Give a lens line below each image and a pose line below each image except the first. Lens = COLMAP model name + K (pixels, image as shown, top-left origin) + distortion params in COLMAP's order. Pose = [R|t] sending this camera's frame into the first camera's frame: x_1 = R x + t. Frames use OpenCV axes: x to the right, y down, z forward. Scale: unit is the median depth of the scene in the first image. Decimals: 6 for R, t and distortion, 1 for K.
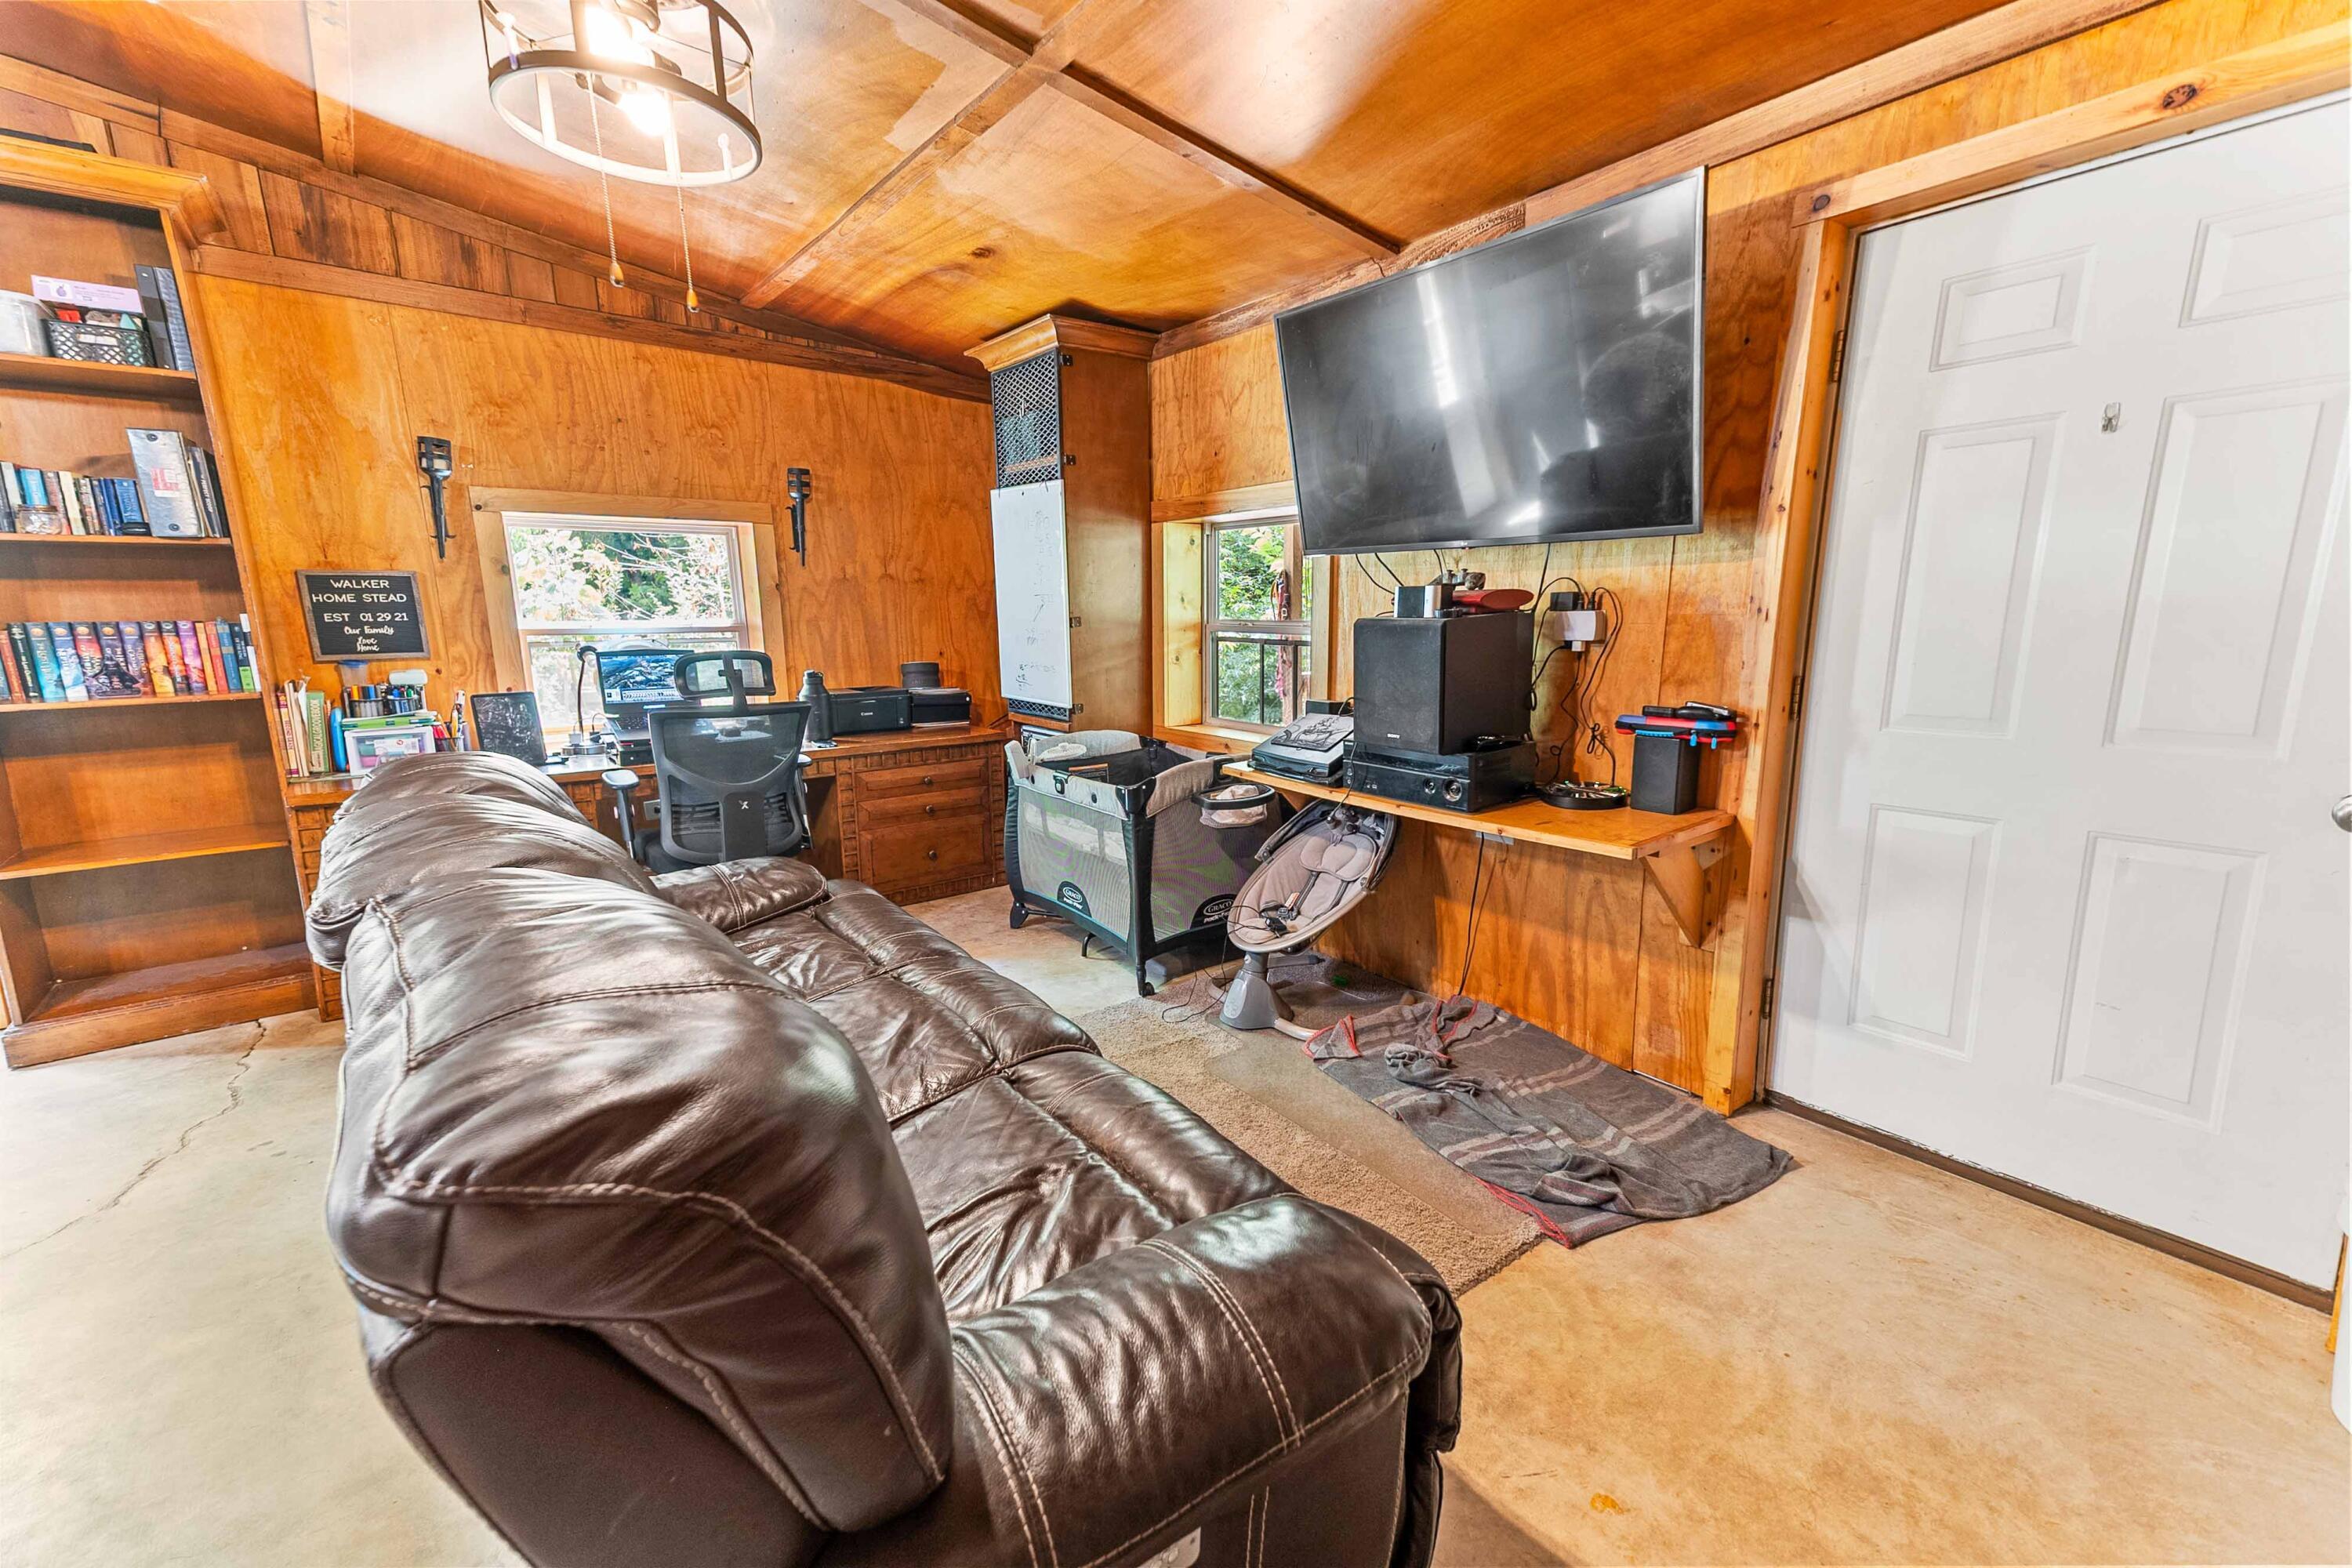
lens RADIAL K [[981.8, 0, 1176.0], [0, 981.8, 784.0], [0, 0, 1]] dist [0.047258, 0.000269]
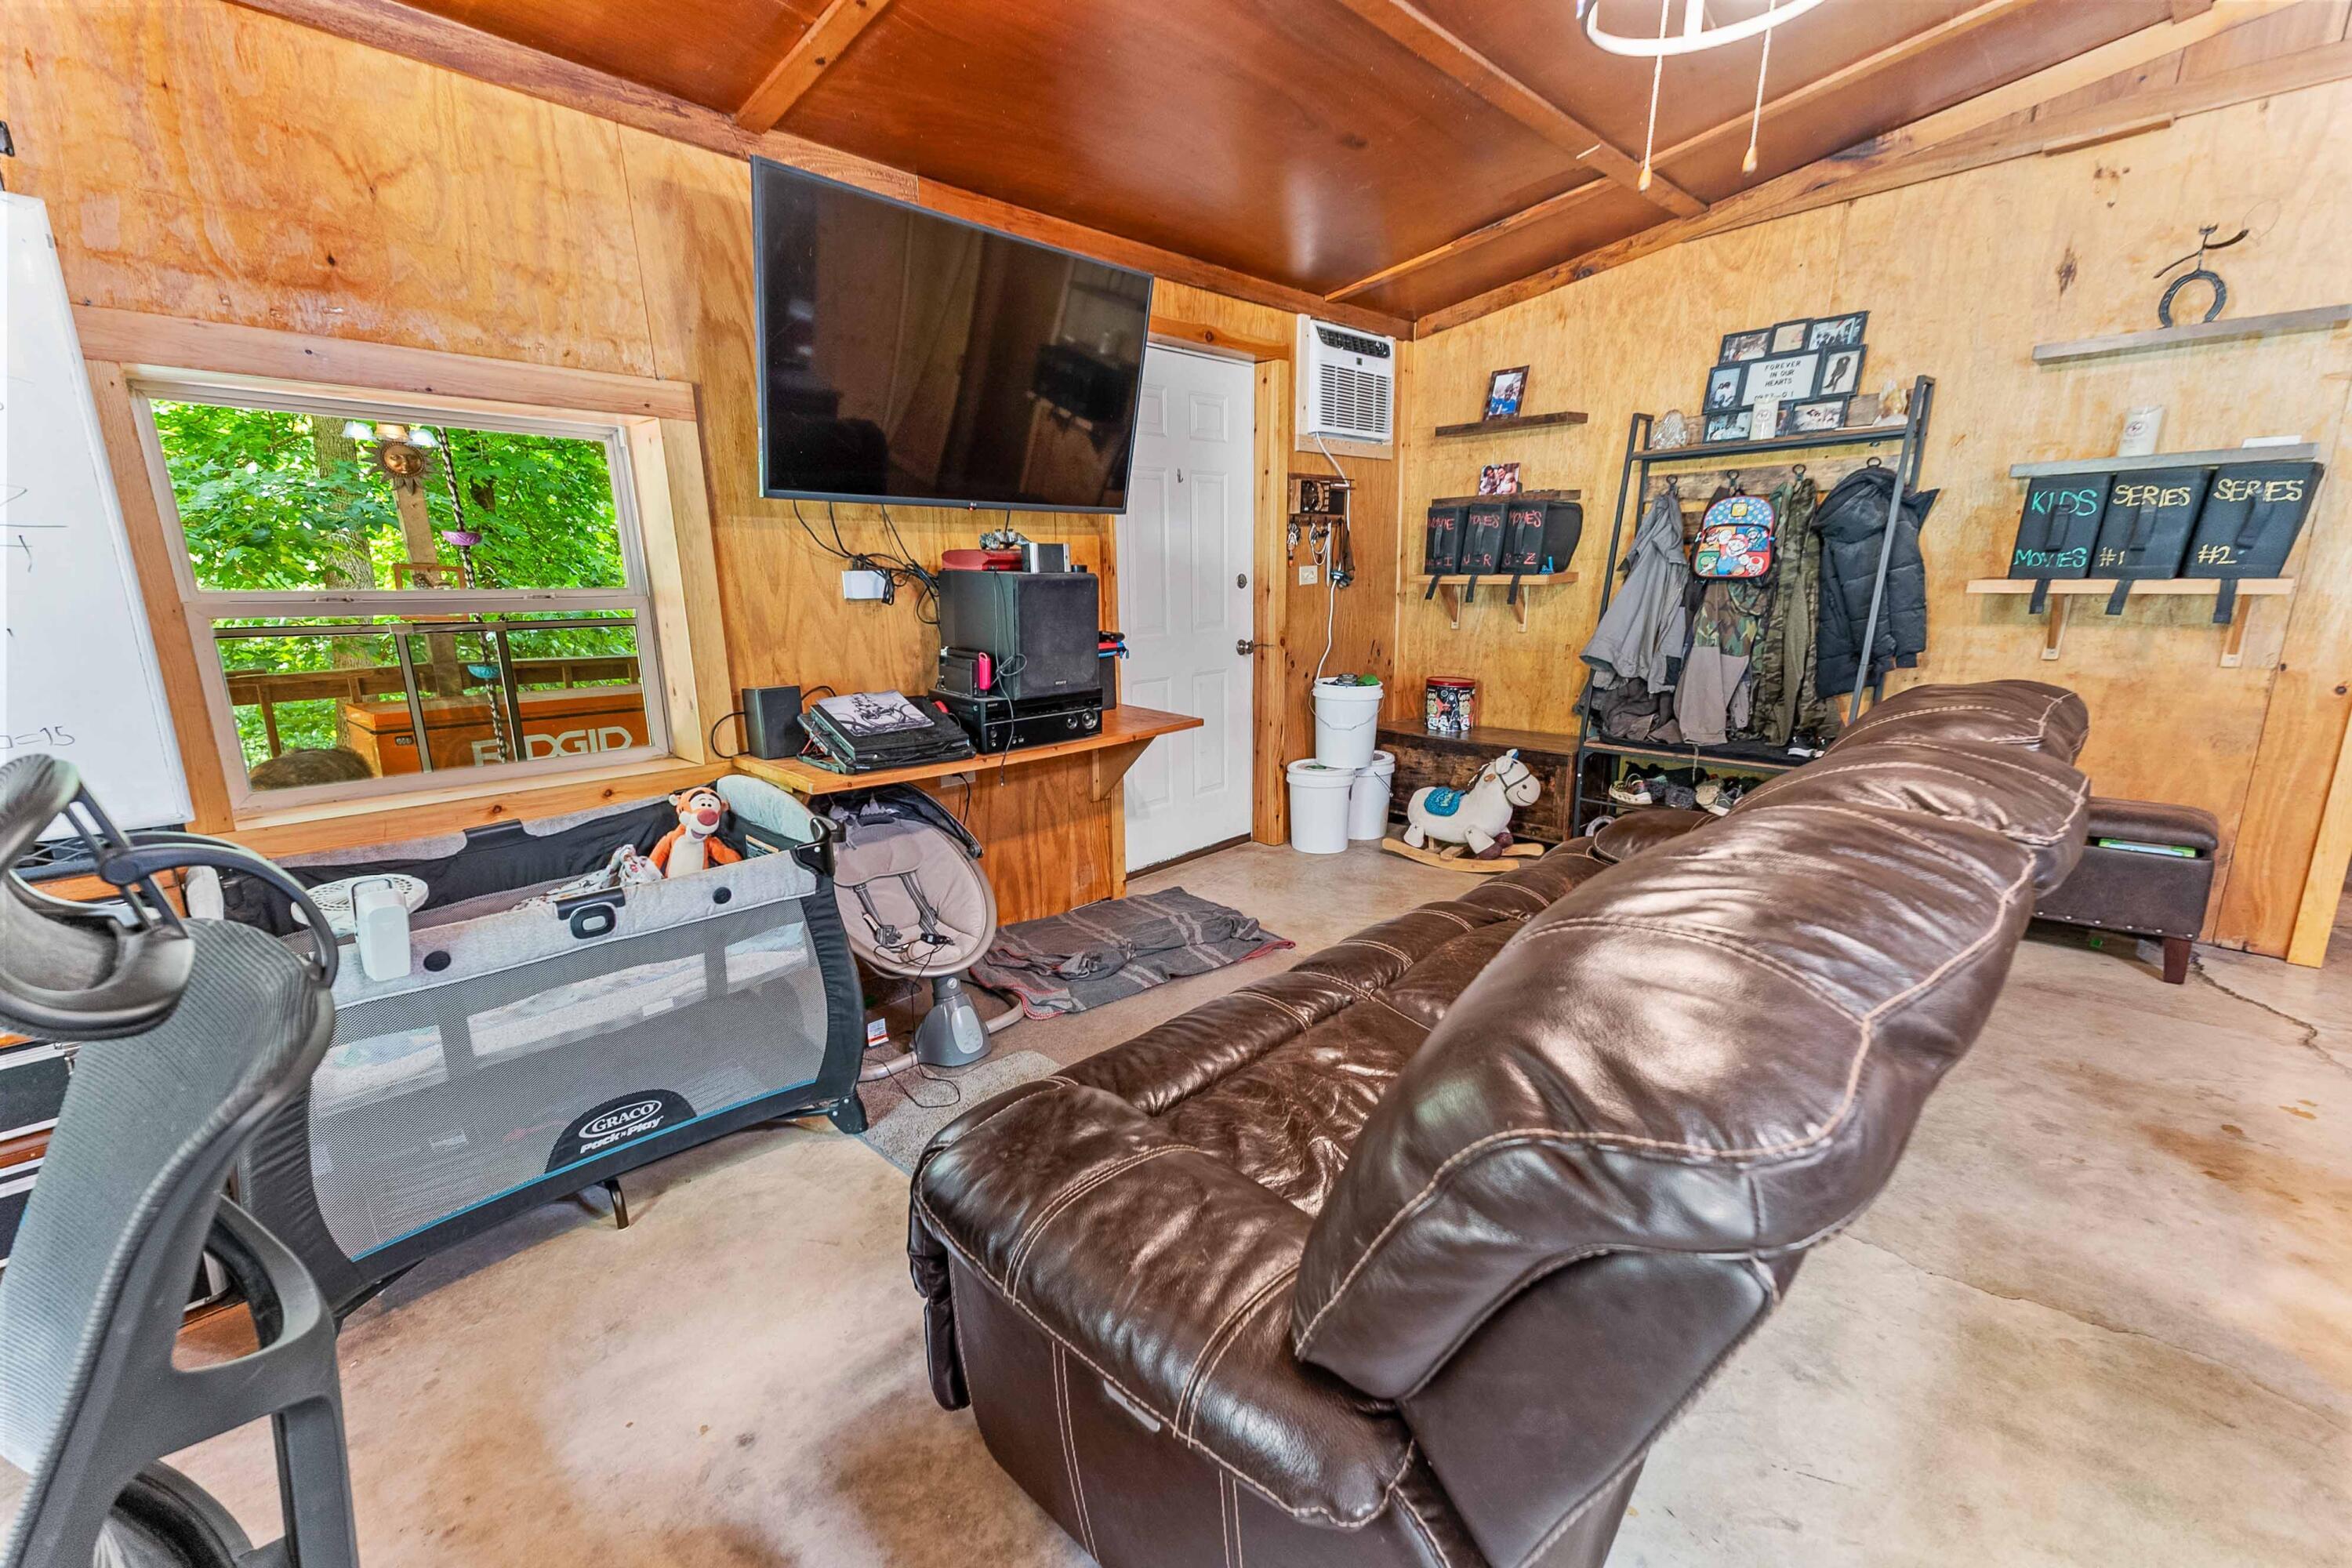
lens RADIAL K [[981.8, 0, 1176.0], [0, 981.8, 784.0], [0, 0, 1]] dist [0.047258, 0.000269]
pose [[-0.157147, -0.206588, 0.965726, -0.819645], [0.186858, 0.953992, 0.234484, -0.163631], [-0.969737, 0.217302, -0.111315, 0.967170]]
